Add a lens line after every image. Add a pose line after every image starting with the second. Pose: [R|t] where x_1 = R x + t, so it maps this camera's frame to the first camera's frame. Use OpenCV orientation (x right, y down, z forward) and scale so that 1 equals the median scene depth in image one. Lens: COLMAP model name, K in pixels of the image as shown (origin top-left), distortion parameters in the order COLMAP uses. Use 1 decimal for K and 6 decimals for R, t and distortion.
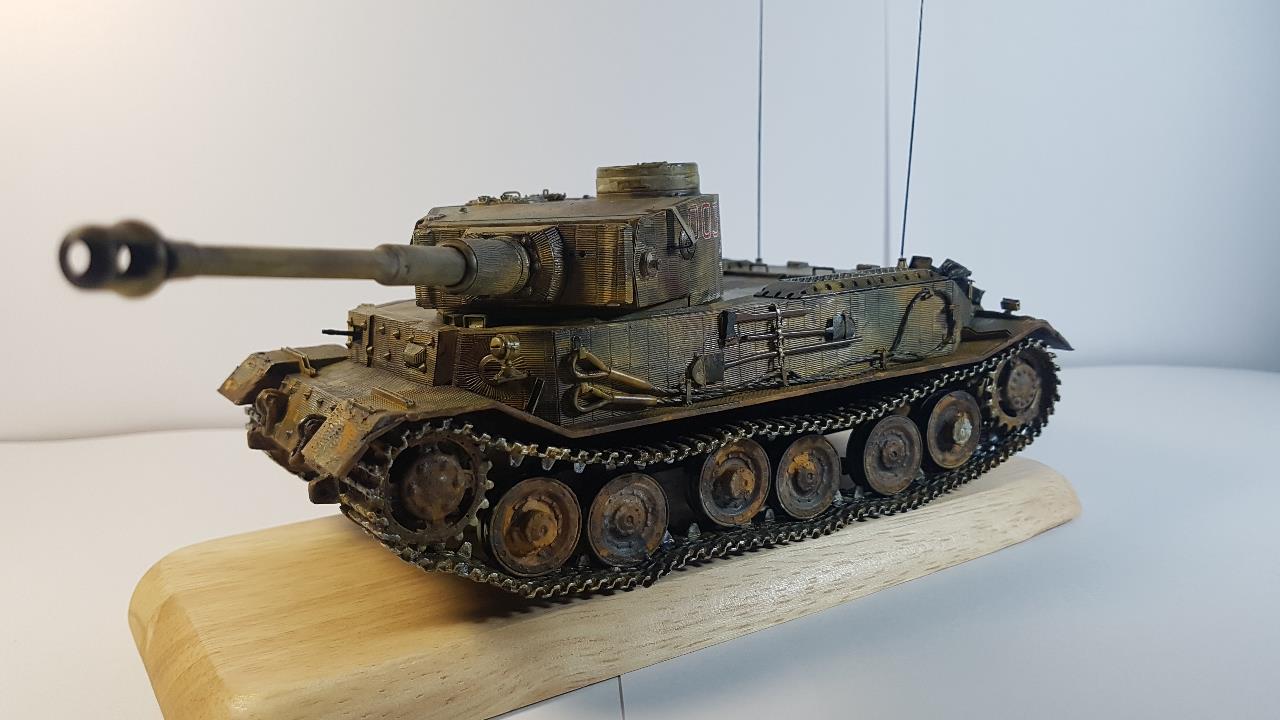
lens RADIAL K [[1011.4, 0, 643.5], [0, 1011.4, 344.3], [0, 0, 1]] dist [-0.006355, -0.006727]
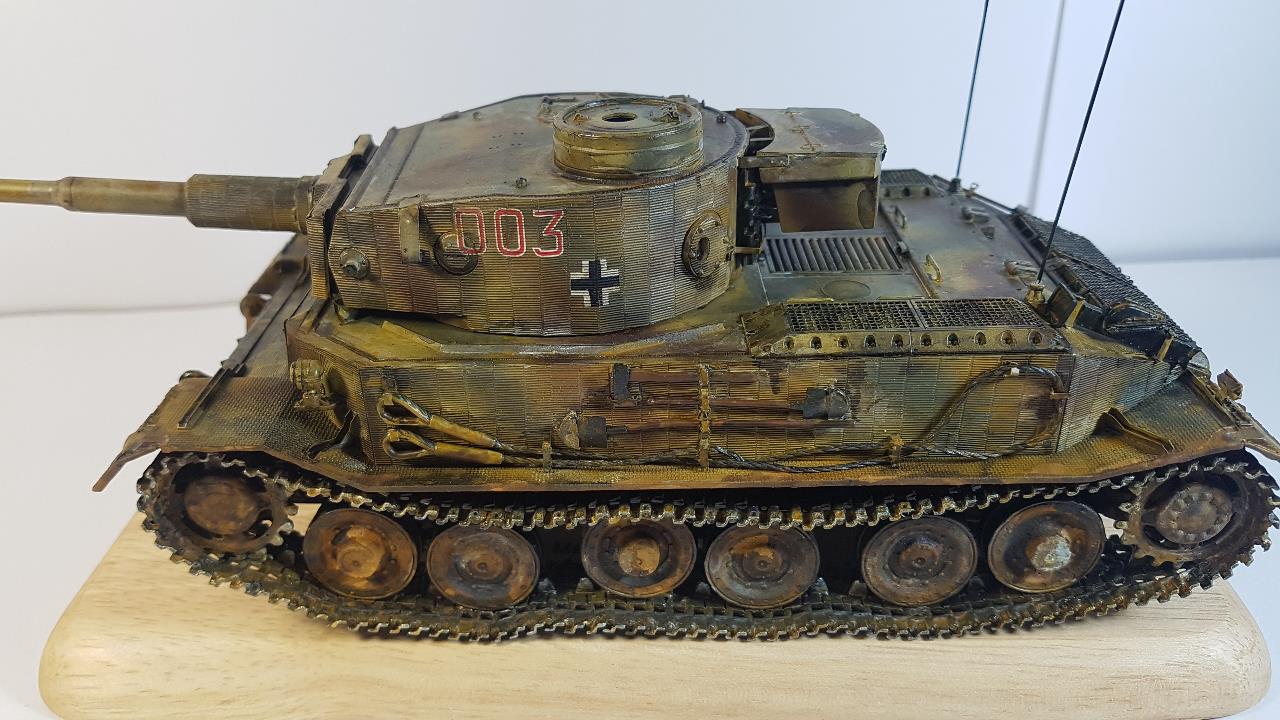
lens RADIAL K [[1032.2, 0, 640.0], [0, 1032.2, 360.0], [0, 0, 1]] dist [-0.011806, -0.006929]
pose [[0.842628, 0.278172, -0.461085, 0.425170], [-0.102186, 0.923285, 0.370273, -0.305892], [0.528712, -0.264886, 0.806411, 0.386814]]
